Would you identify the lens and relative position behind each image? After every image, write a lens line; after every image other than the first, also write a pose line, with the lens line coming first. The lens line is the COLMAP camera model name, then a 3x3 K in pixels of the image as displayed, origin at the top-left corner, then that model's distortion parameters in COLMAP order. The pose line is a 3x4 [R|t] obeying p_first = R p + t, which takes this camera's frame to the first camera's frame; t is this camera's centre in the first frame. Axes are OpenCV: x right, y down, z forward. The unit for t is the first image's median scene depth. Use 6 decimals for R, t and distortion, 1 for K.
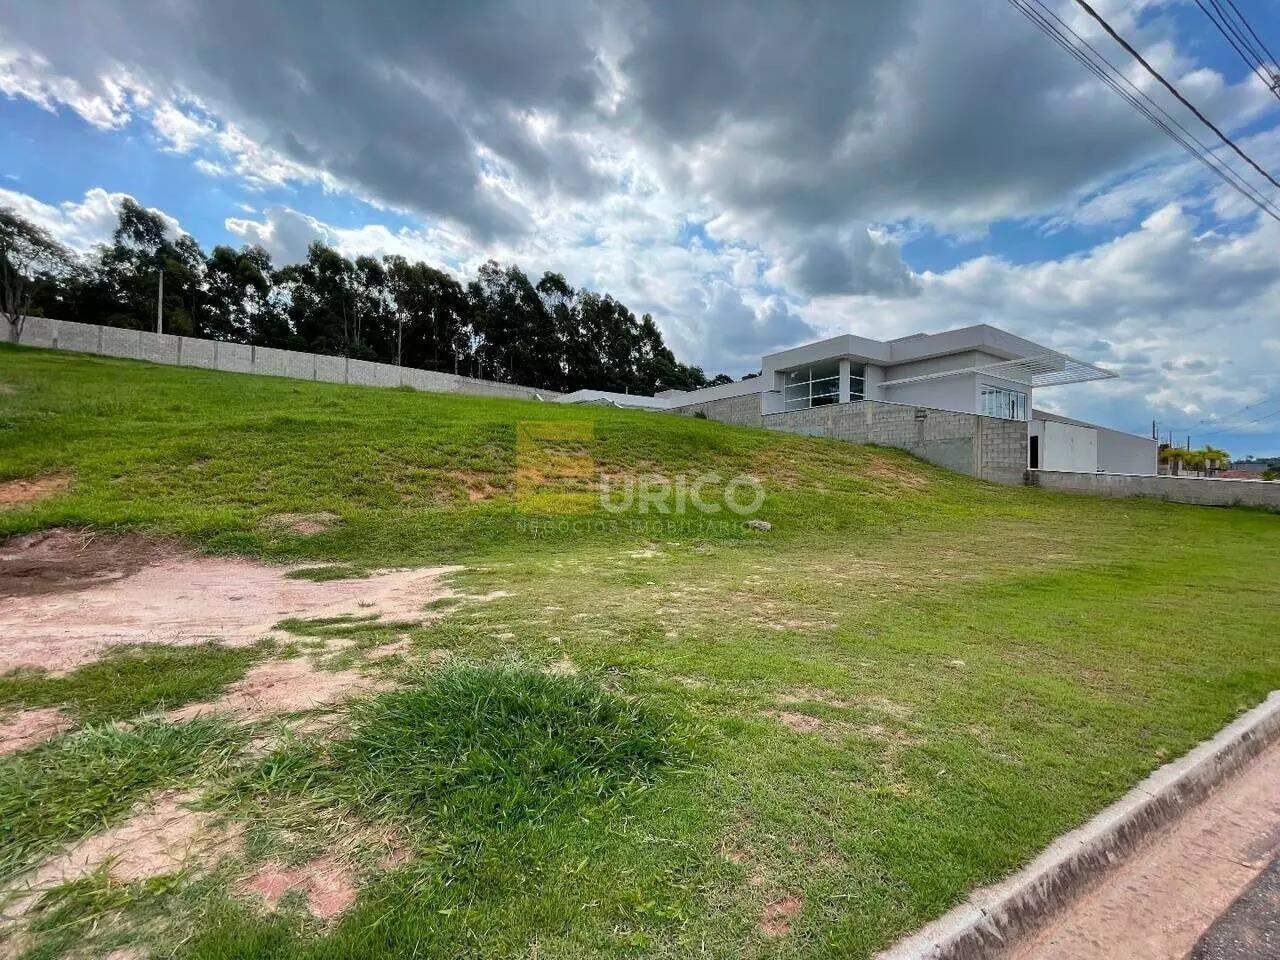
lens RADIAL K [[523.7, 0, 638.7], [0, 523.7, 479.6], [0, 0, 1]] dist [-0.001348, -0.000132]
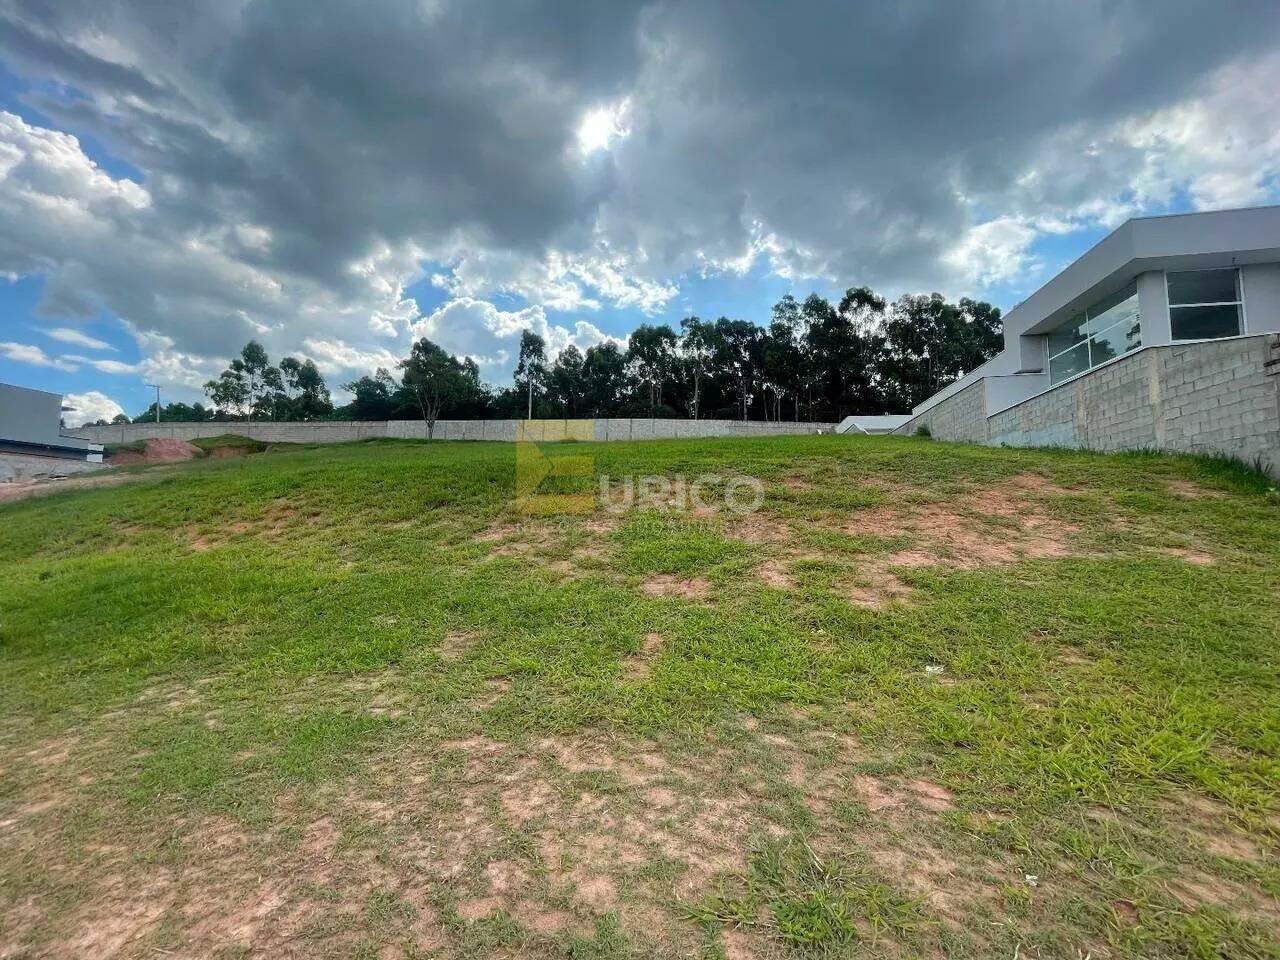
lens RADIAL K [[522.5, 0, 640.0], [0, 522.5, 480.0], [0, 0, 1]] dist [-0.002089, -0.000443]
pose [[0.728634, -0.058041, -0.682440, 0.305811], [-0.002073, 0.996211, -0.086941, -0.006246], [0.684900, 0.064763, 0.725753, 0.305935]]
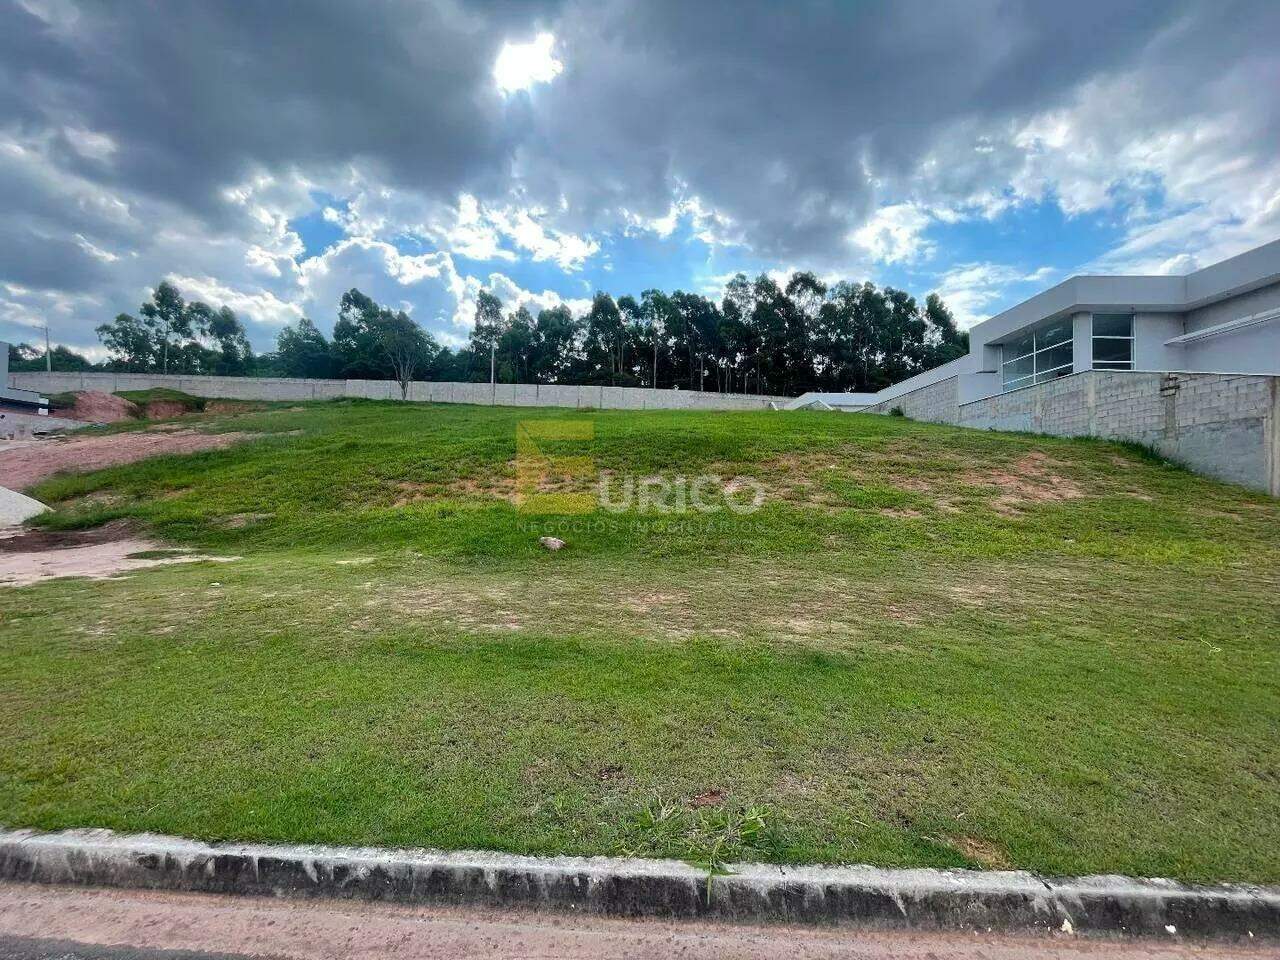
lens RADIAL K [[523.7, 0, 638.7], [0, 523.7, 479.6], [0, 0, 1]] dist [-0.001348, -0.000132]
pose [[0.831281, -0.007363, -0.555803, 0.241296], [-0.003308, 0.999829, -0.018193, -0.000548], [0.555842, 0.016962, 0.831115, 0.101122]]
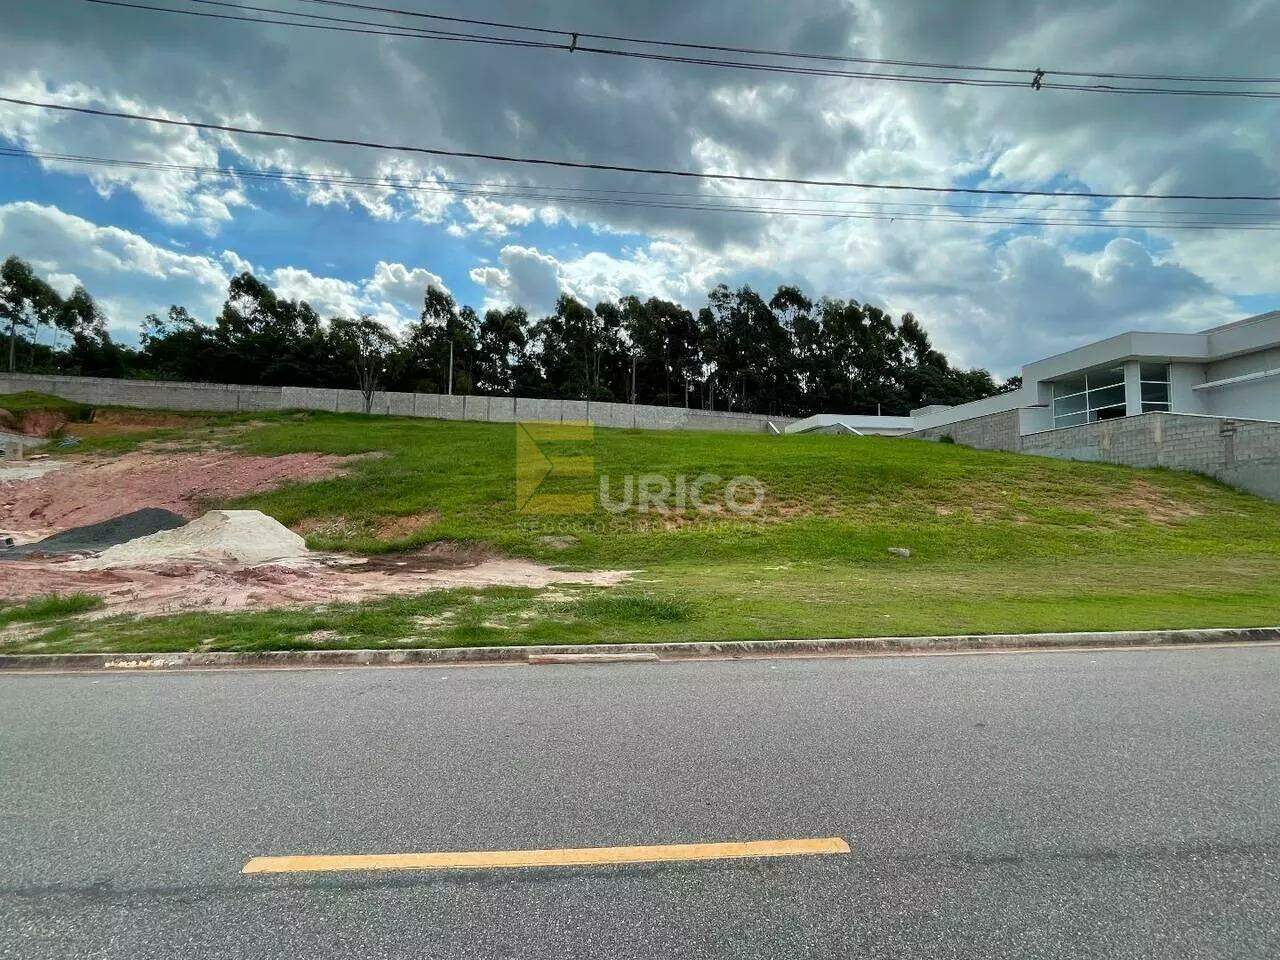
lens RADIAL K [[621.2, 0, 638.8], [0, 621.2, 477.8], [0, 0, 1]] dist [-0.001862, -0.000242]
pose [[0.909191, -0.029753, -0.415315, 0.080963], [0.004473, 0.998084, -0.061712, 0.002063], [0.416356, 0.054250, 0.907582, -0.134293]]
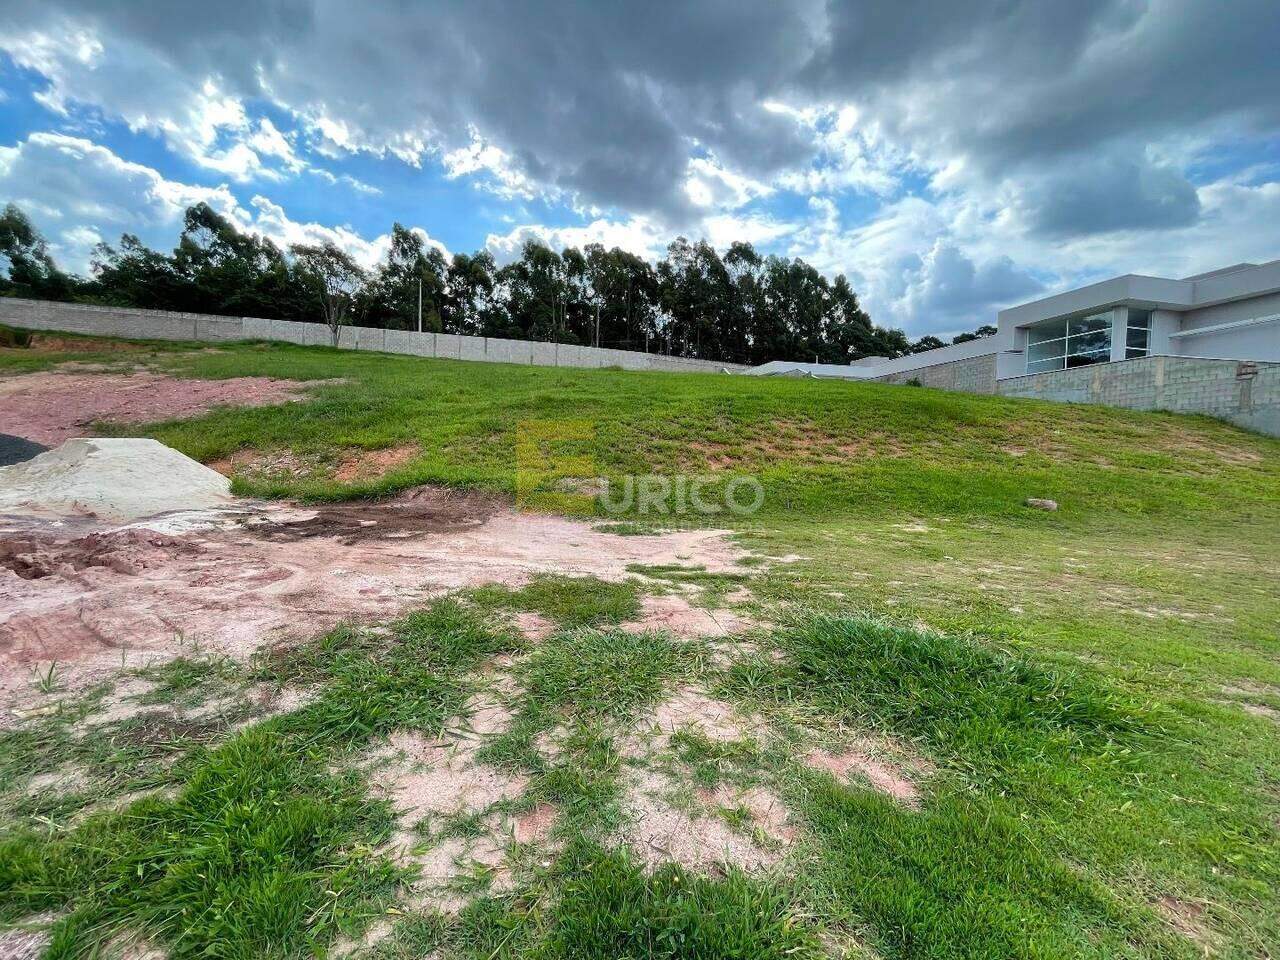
lens RADIAL K [[523.7, 0, 638.7], [0, 523.7, 479.6], [0, 0, 1]] dist [-0.001348, -0.000132]
pose [[0.945945, 0.022650, -0.323535, -0.036157], [-0.007025, 0.998755, 0.049381, 0.002231], [0.324251, -0.044439, 0.944927, -0.013761]]
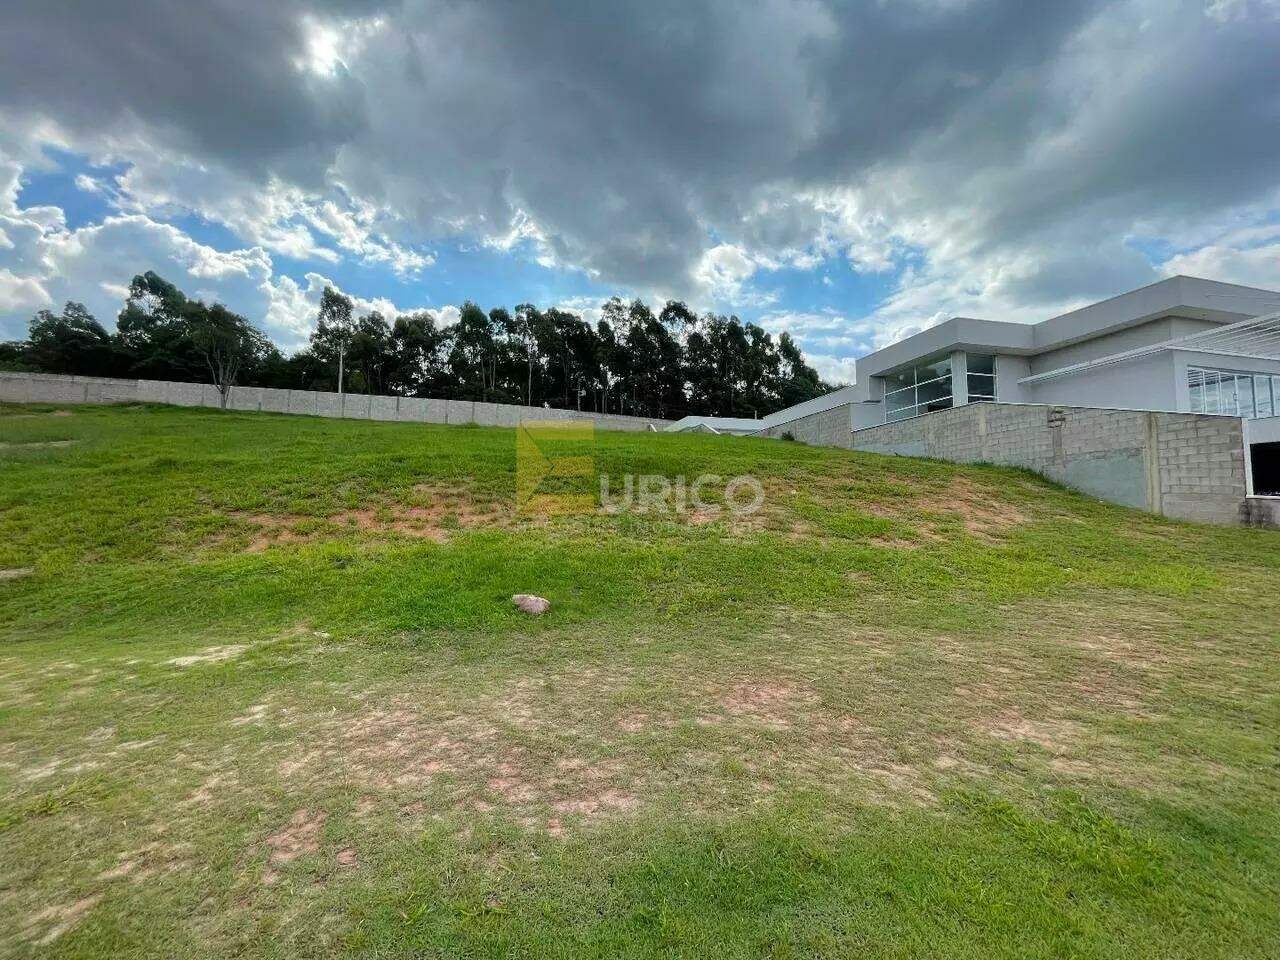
lens RADIAL K [[523.7, 0, 638.7], [0, 523.7, 479.6], [0, 0, 1]] dist [-0.001348, -0.000132]
pose [[0.947760, -0.026554, -0.317876, 0.159863], [0.008592, 0.998293, -0.057775, -0.006091], [0.318867, 0.052026, 0.946370, 0.127353]]
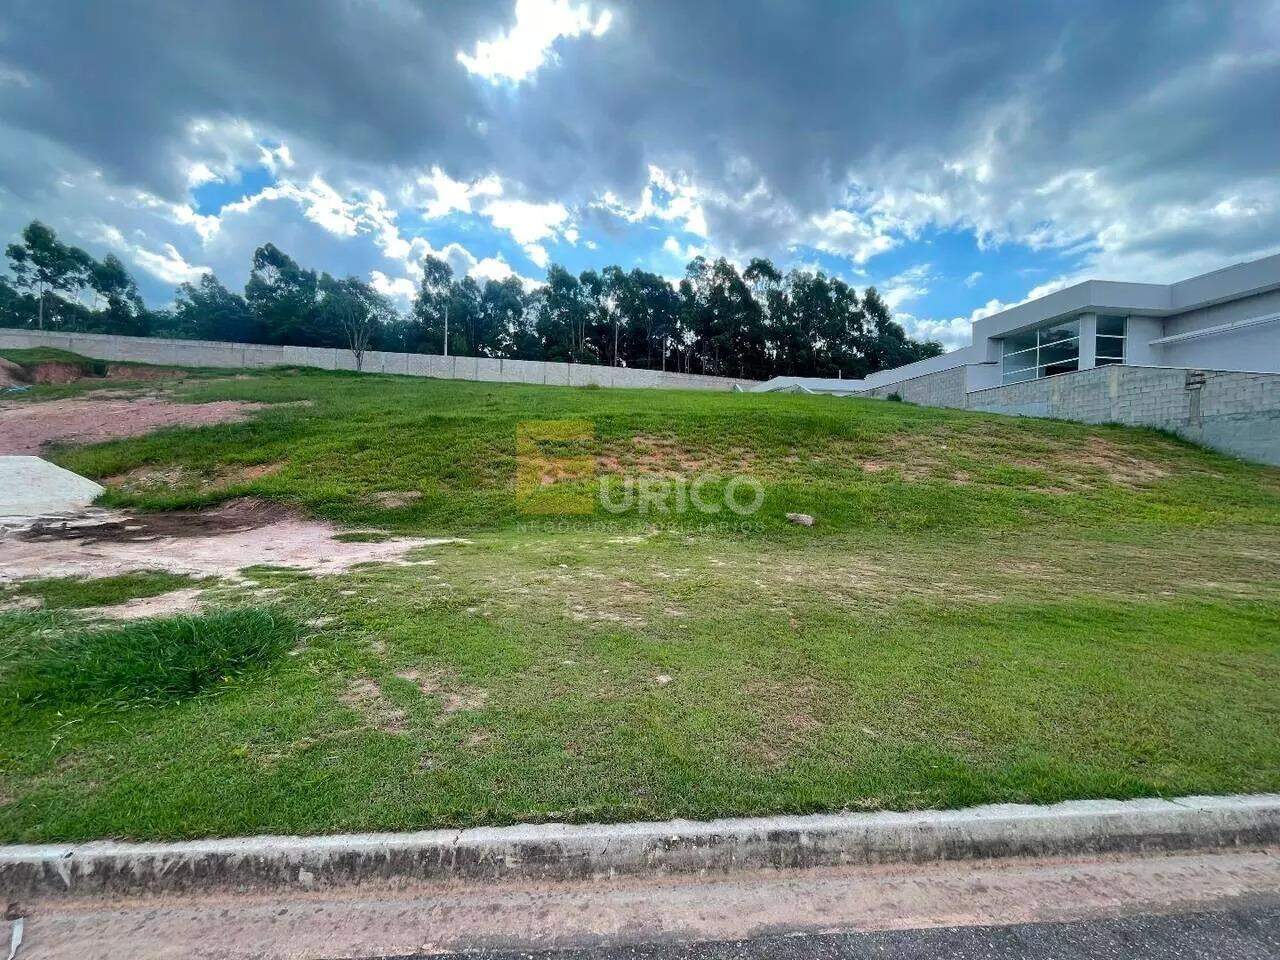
lens RADIAL K [[522.5, 0, 640.0], [0, 522.5, 480.0], [0, 0, 1]] dist [-0.002089, -0.000443]
pose [[0.907543, 0.014943, -0.419692, 0.102007], [-0.007240, 0.999775, 0.019940, 0.001920], [0.419896, -0.015058, 0.907447, 0.025936]]
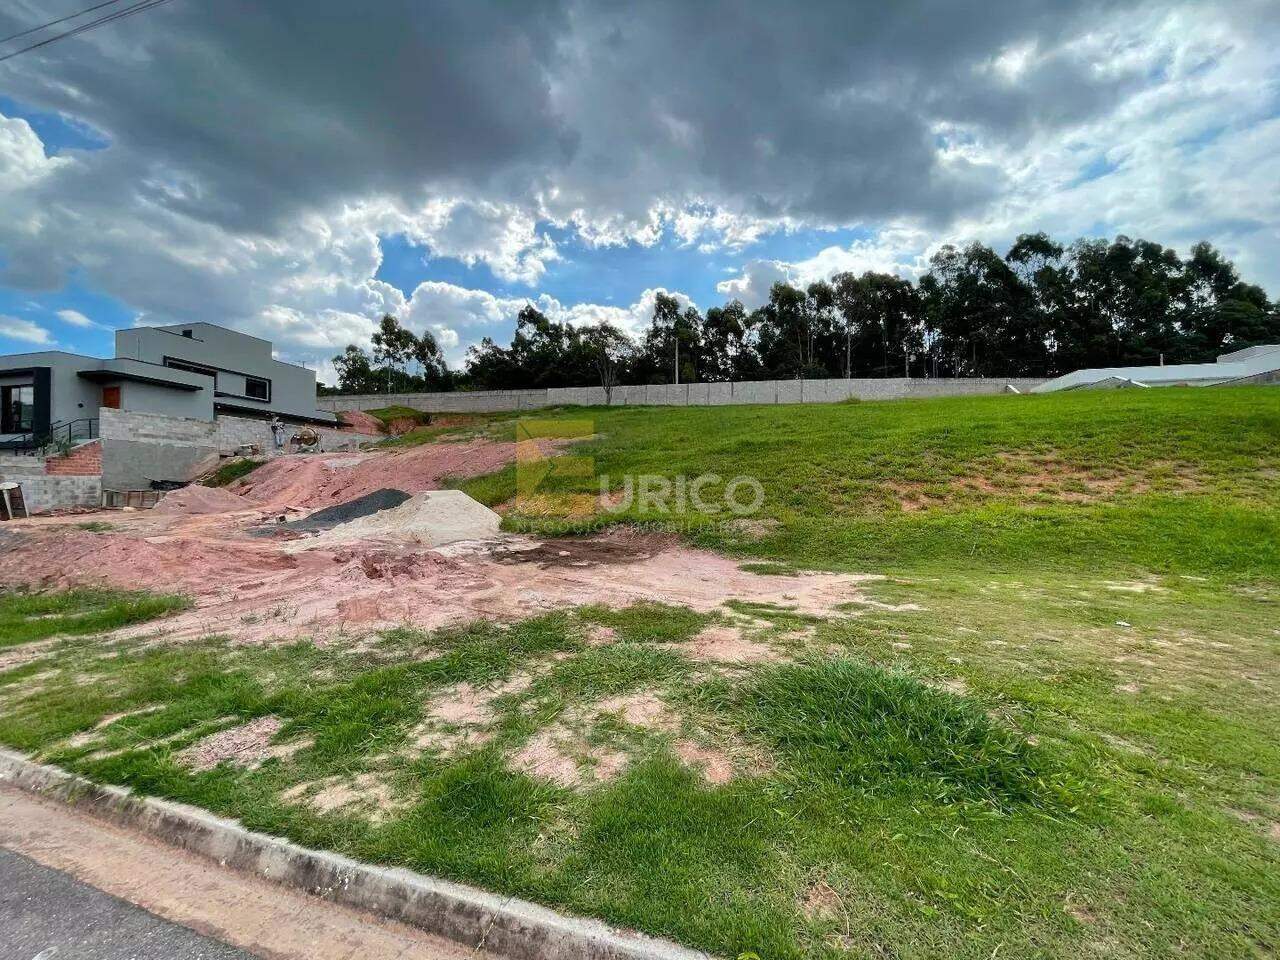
lens RADIAL K [[523.7, 0, 638.7], [0, 523.7, 479.6], [0, 0, 1]] dist [-0.001348, -0.000132]
pose [[0.681822, -0.023670, -0.731135, 0.018628], [0.012079, 0.999704, -0.021101, -0.001489], [0.731418, 0.005556, 0.681907, -0.010213]]
